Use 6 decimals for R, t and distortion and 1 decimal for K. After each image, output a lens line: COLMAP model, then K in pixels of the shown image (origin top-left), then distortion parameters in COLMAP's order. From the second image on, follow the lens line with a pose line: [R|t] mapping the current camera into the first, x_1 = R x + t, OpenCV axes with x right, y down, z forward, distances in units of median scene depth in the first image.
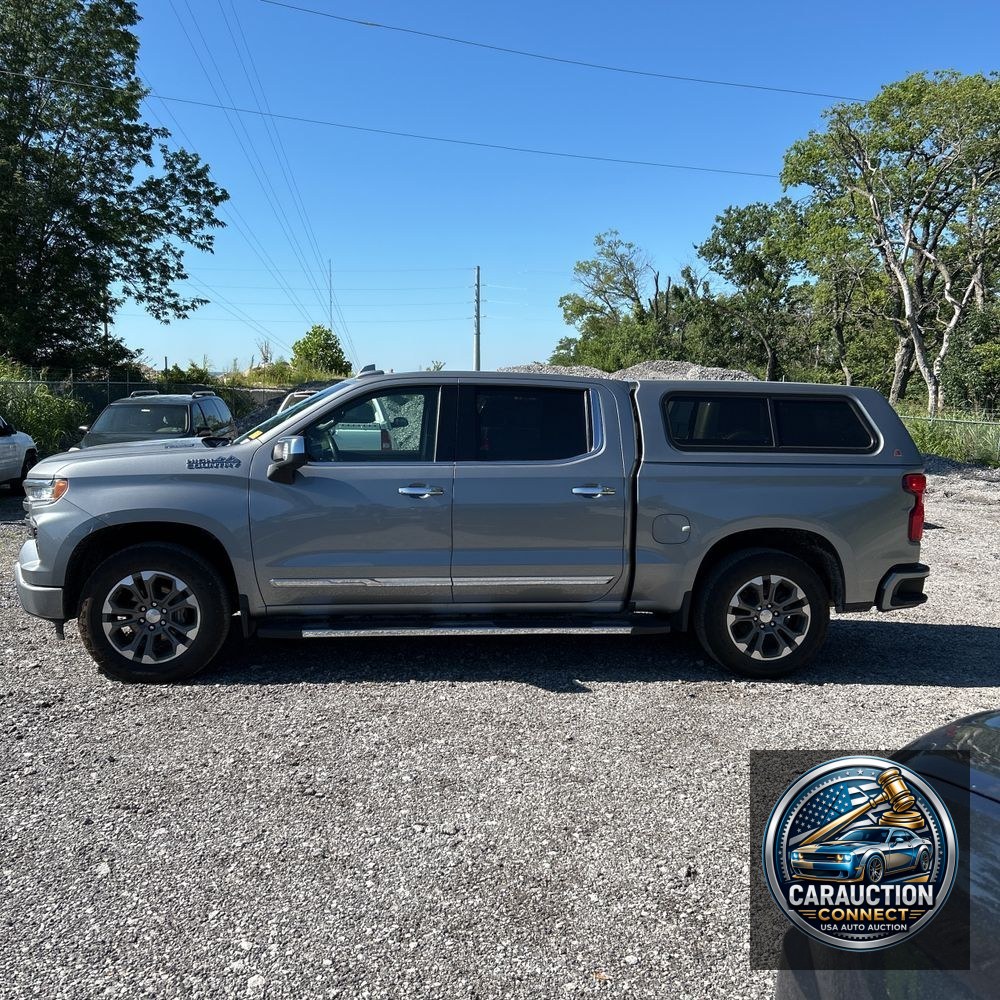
lens RADIAL K [[1015.6, 0, 500.4], [0, 1015.6, 507.6], [0, 0, 1]] dist [0.016819, 0.000000]
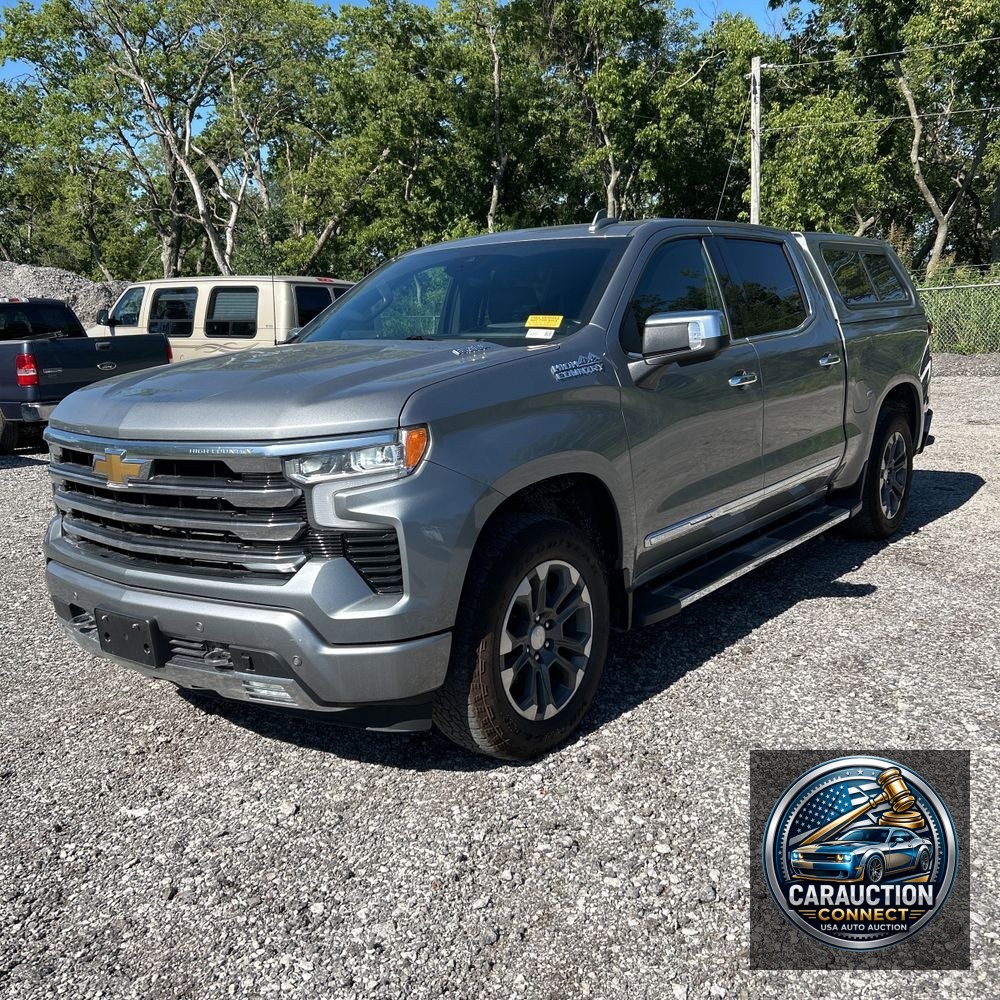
lens RADIAL K [[1015.6, 0, 502.2], [0, 1015.6, 507.7], [0, 0, 1]] dist [0.016819, 0.000000]
pose [[0.705829, -0.184118, 0.684036, -0.115967], [0.123081, 0.982820, 0.137537, -0.007821], [-0.697607, -0.012886, 0.716364, 0.093345]]
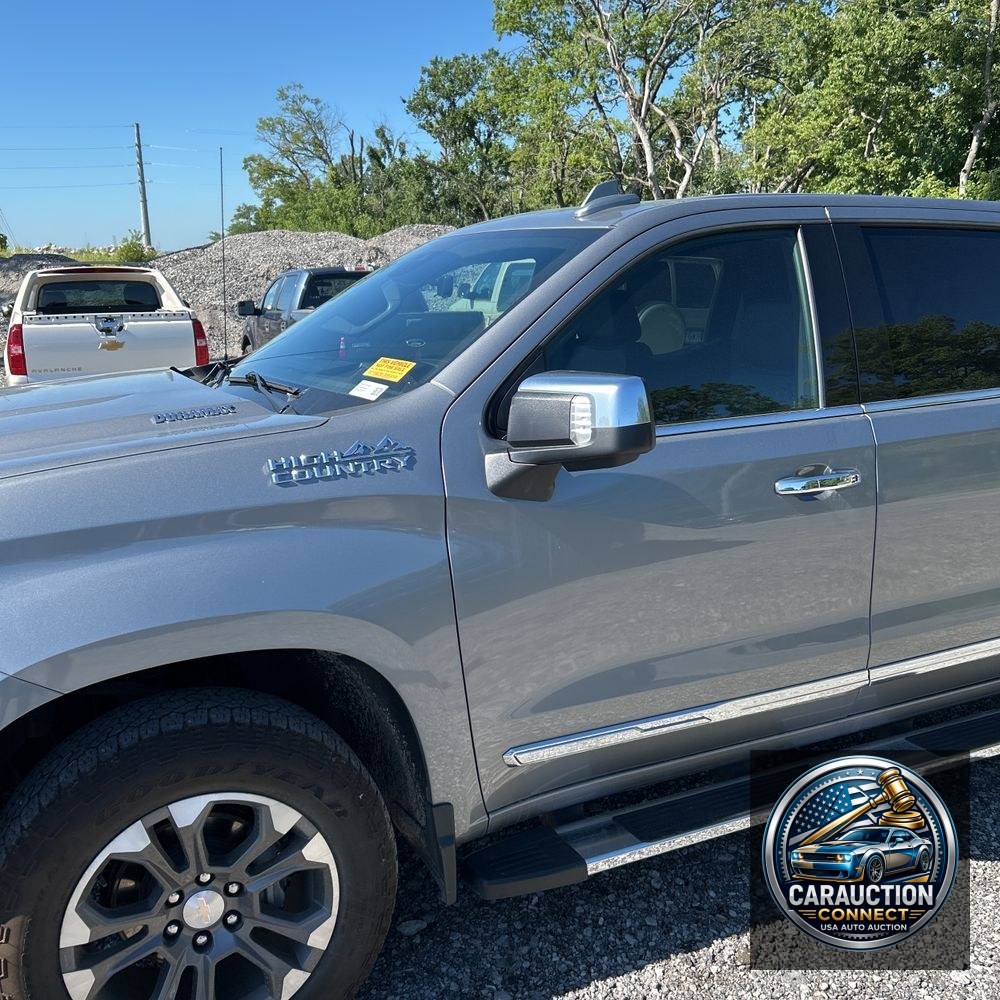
lens RADIAL K [[1015.6, 0, 485.0], [0, 1015.6, 489.3], [0, 0, 1]] dist [0.016819, 0.000000]
pose [[0.953410, -0.089609, 0.288063, -0.052690], [0.058891, 0.991779, 0.113605, -0.011135], [-0.295875, -0.091347, 0.950849, 0.101773]]
